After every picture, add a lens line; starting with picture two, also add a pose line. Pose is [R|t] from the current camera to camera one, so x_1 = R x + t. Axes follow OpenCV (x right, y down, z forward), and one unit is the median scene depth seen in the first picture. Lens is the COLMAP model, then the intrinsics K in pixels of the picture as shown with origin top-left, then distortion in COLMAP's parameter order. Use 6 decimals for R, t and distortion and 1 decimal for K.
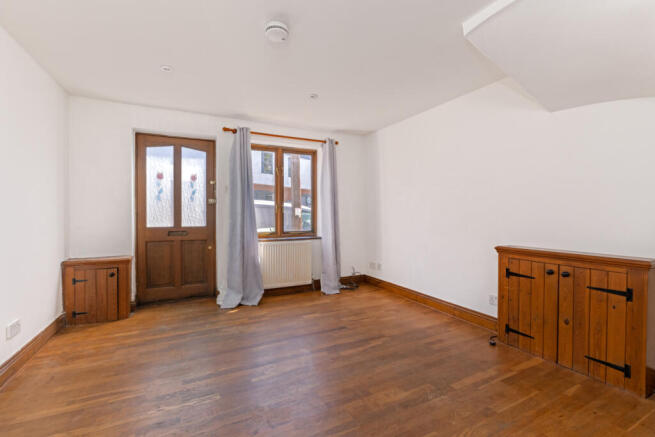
lens RADIAL K [[281.7, 0, 327.5], [0, 281.7, 218.5], [0, 0, 1]] dist [-0.000093, 0.000002]
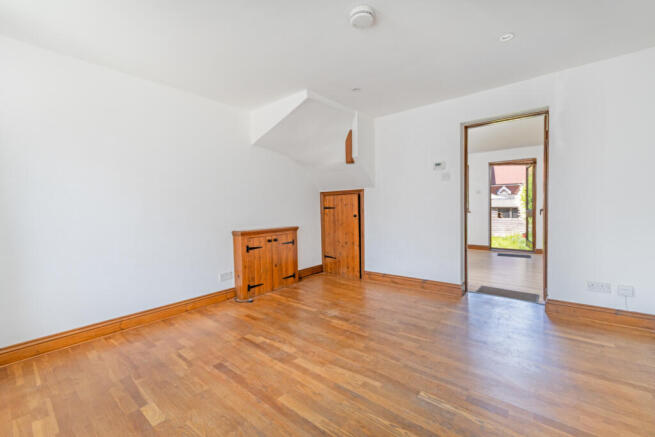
lens RADIAL K [[277.5, 0, 324.9], [0, 277.5, 215.4], [0, 0, 1]] dist [0.000501, 0.000067]
pose [[-0.390287, -0.013059, 0.920601, -0.807027], [0.033091, 0.999054, 0.028201, -0.002032], [-0.920098, 0.041470, -0.389486, 1.188604]]
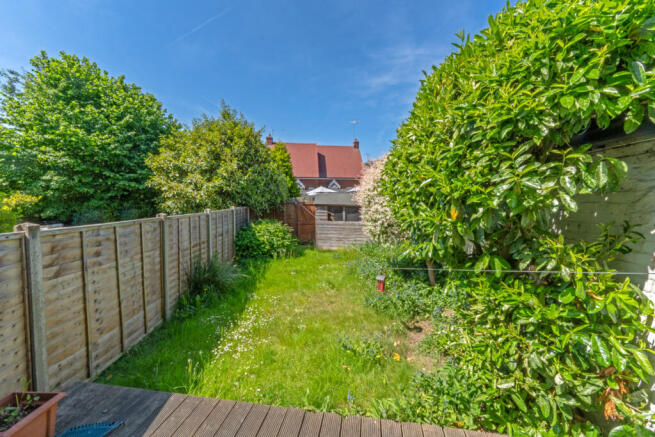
lens RADIAL K [[277.5, 0, 324.9], [0, 277.5, 215.4], [0, 0, 1]] dist [0.000501, 0.000067]
pose [[-0.809291, -0.031888, 0.586542, -0.263246], [0.010779, 0.997551, 0.069105, -0.003977], [-0.587309, 0.062248, -0.806966, 0.404151]]
